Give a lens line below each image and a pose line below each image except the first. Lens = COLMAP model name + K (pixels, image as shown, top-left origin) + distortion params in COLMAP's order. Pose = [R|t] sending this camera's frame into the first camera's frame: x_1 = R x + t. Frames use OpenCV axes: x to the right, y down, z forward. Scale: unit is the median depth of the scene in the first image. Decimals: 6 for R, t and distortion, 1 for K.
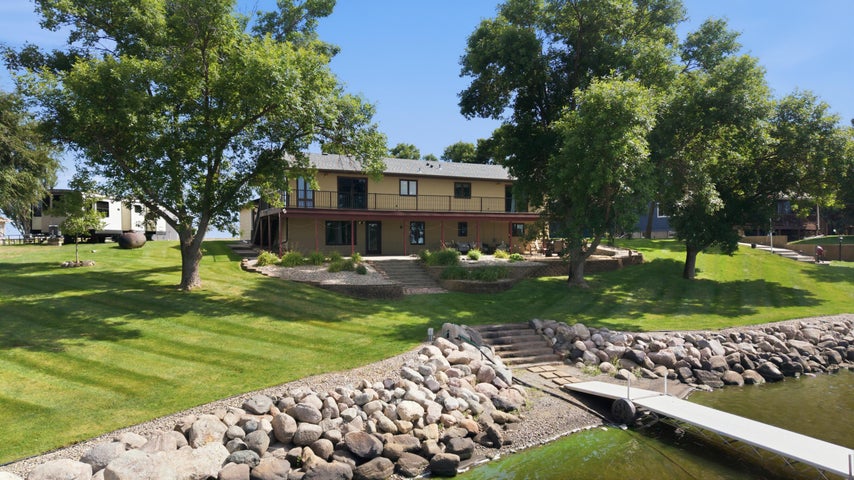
lens RADIAL K [[575.1, 0, 427.0], [0, 575.1, 240.0], [0, 0, 1]] dist [0.052115, -0.078671]
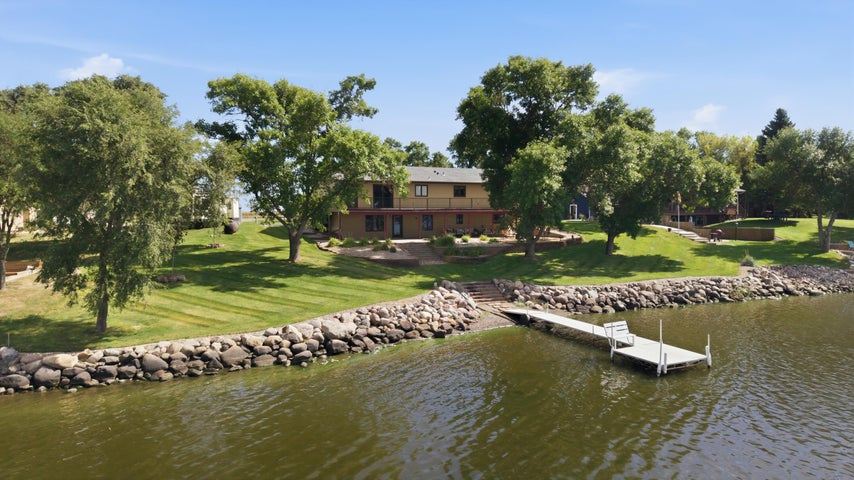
lens RADIAL K [[575.1, 0, 427.0], [0, 575.1, 240.0], [0, 0, 1]] dist [0.052115, -0.078671]
pose [[0.999886, -0.000169, -0.015106, 0.006156], [0.000964, 0.998615, 0.052604, -0.081251], [0.015076, -0.052613, 0.998501, -0.826184]]
